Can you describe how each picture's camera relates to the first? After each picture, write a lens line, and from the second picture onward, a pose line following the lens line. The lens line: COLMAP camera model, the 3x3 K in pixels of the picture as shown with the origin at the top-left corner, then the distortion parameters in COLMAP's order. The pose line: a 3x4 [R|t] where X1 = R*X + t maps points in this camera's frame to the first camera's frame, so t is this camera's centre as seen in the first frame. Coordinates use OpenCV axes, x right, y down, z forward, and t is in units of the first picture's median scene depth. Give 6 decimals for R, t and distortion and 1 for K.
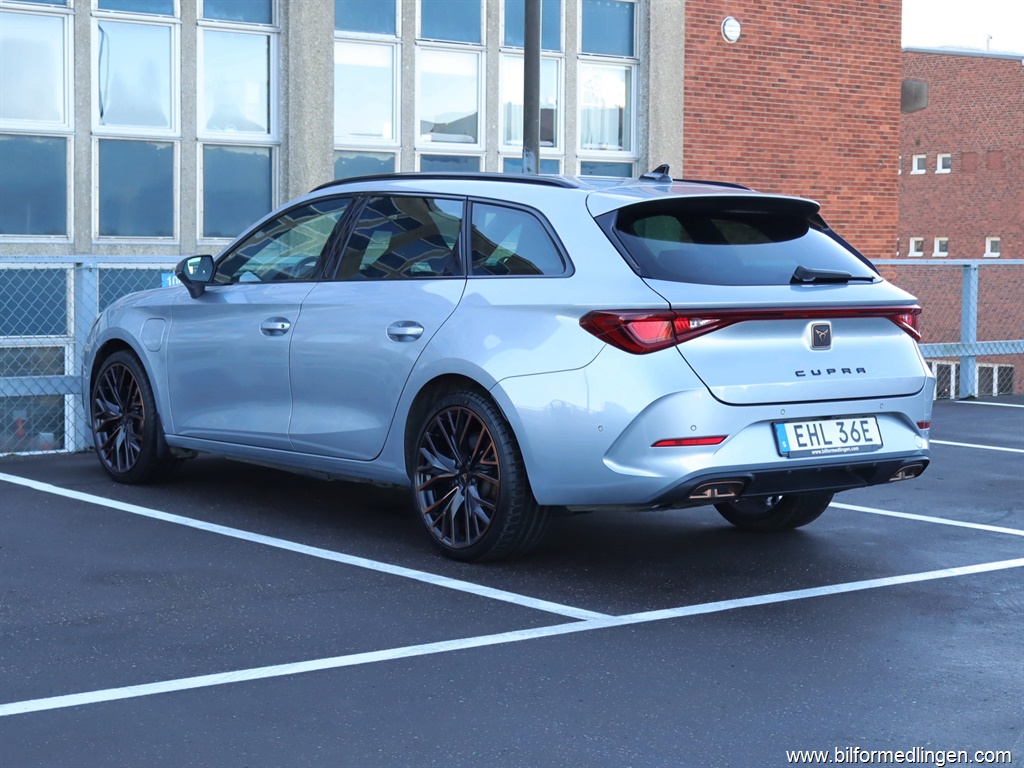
lens RADIAL K [[2005.0, 0, 580.9], [0, 2005.0, 383.5], [0, 0, 1]] dist [-0.056077, -0.099291]
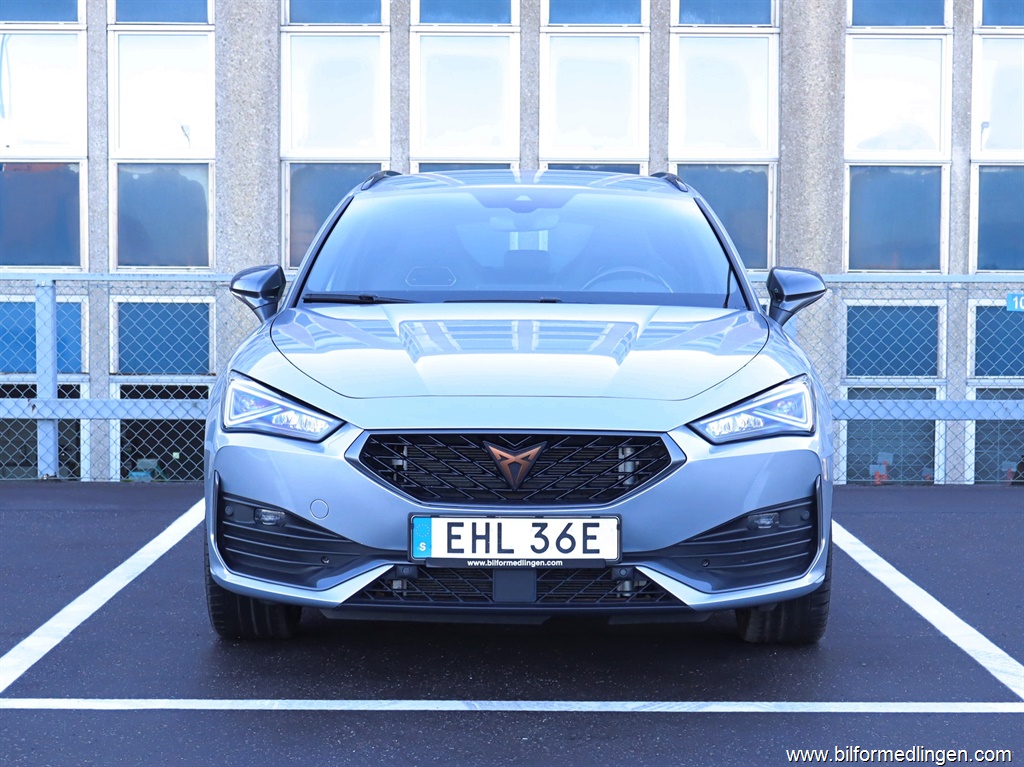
lens RADIAL K [[1962.6, 0, 495.2], [0, 1962.6, 382.6], [0, 0, 1]] dist [0.045423, 0.091311]
pose [[0.762925, 0.025563, -0.645981, 0.210635], [-0.037812, 0.999272, -0.005115, -0.009453], [0.645380, 0.028328, 0.763336, 0.179166]]
